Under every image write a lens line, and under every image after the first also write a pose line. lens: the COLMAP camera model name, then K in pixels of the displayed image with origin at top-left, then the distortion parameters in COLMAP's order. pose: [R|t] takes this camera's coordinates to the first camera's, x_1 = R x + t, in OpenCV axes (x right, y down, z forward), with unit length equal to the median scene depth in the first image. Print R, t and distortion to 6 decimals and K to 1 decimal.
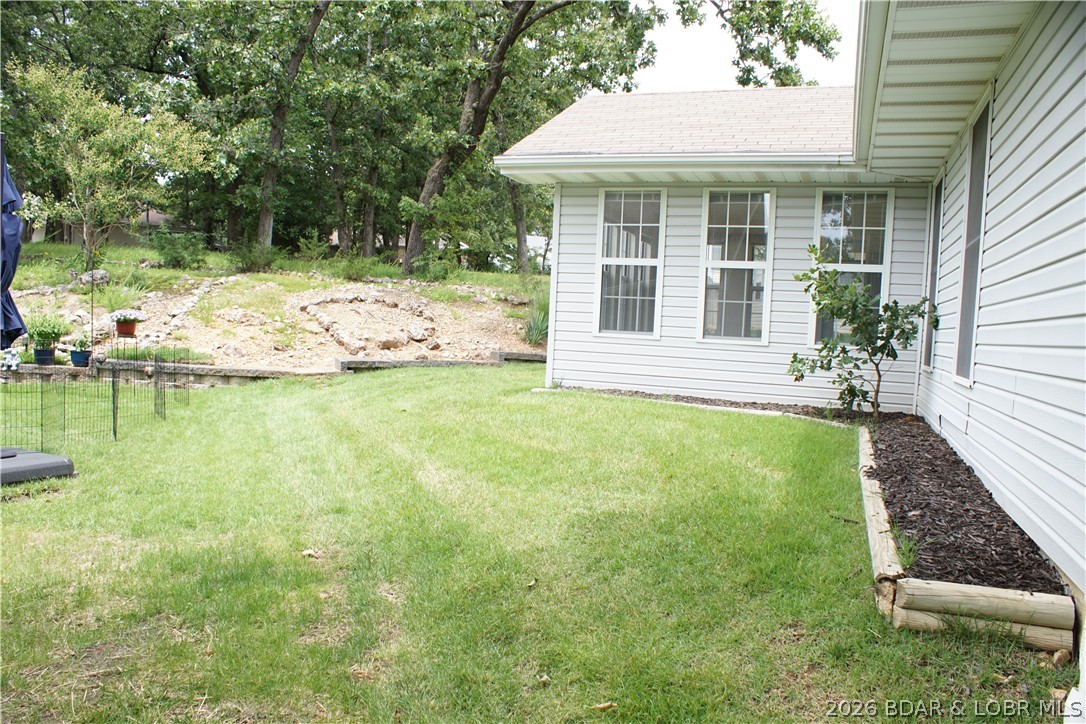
lens RADIAL K [[834.7, 0, 525.0], [0, 834.7, 385.7], [0, 0, 1]] dist [-0.158181, 0.138316]
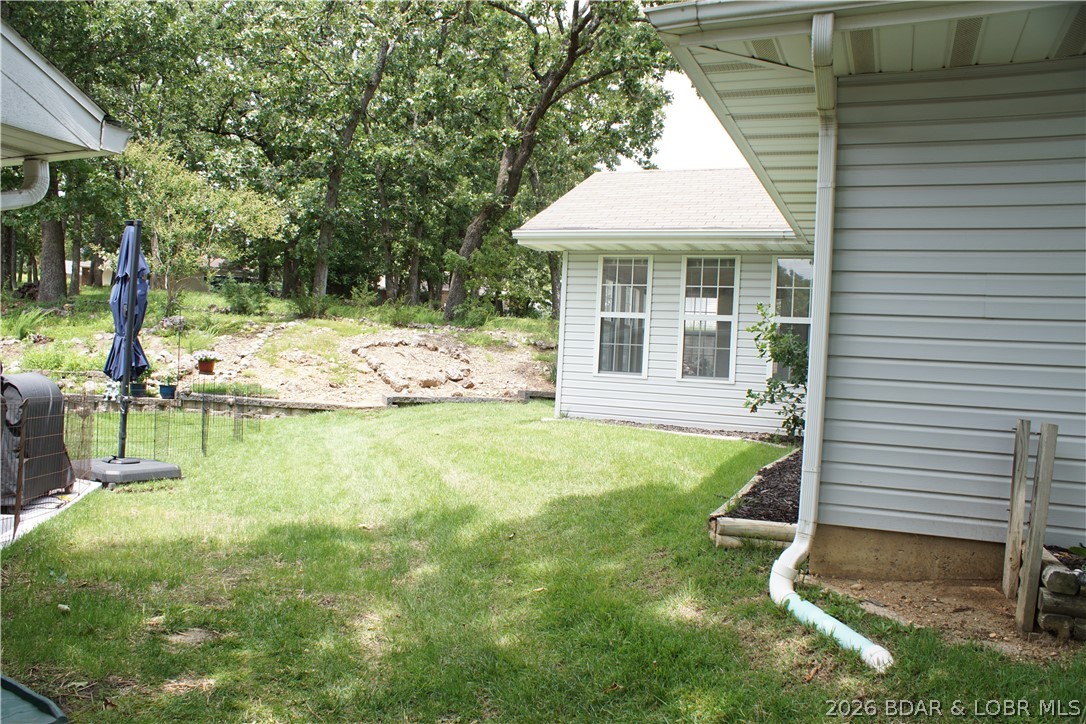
lens RADIAL K [[834.7, 0, 525.0], [0, 834.7, 385.7], [0, 0, 1]] dist [-0.158181, 0.138316]
pose [[0.998564, 0.006960, -0.053113, 0.028563], [-0.009680, 0.998646, -0.051119, 0.010946], [0.052686, 0.051560, 0.997279, -0.134119]]
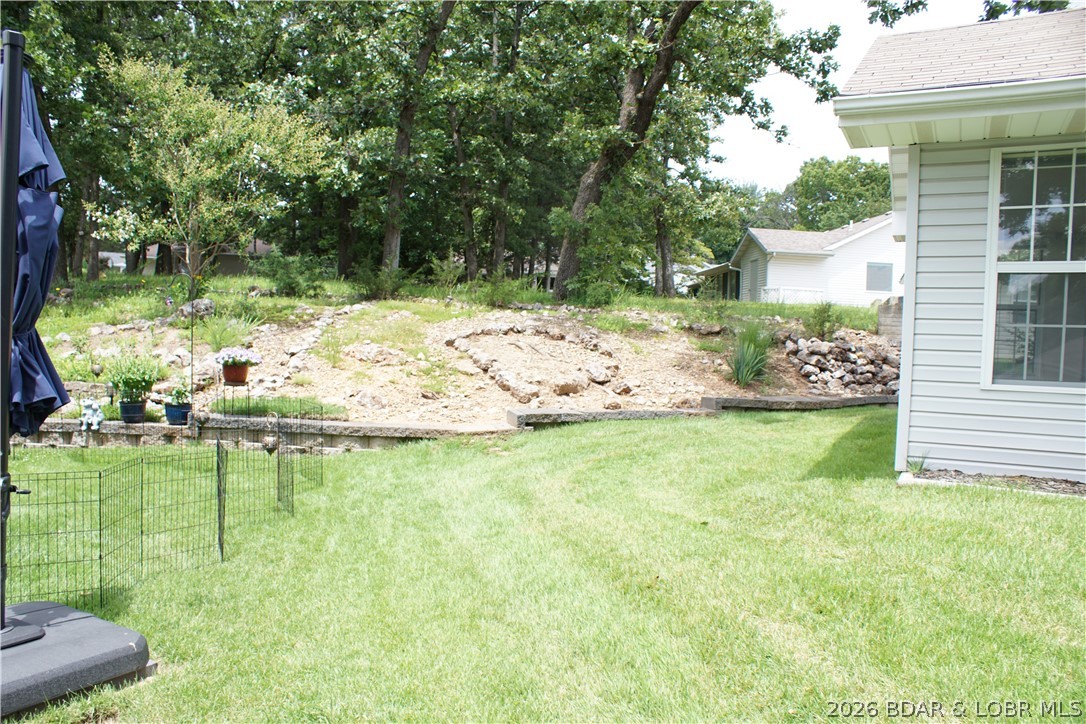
lens RADIAL K [[831.6, 0, 527.5], [0, 831.6, 389.2], [0, 0, 1]] dist [-0.164692, 0.143025]
pose [[0.993889, -0.009477, -0.109974, -0.114754], [0.006423, 0.999585, -0.028086, -0.027507], [0.110194, 0.027208, 0.993538, 0.227402]]
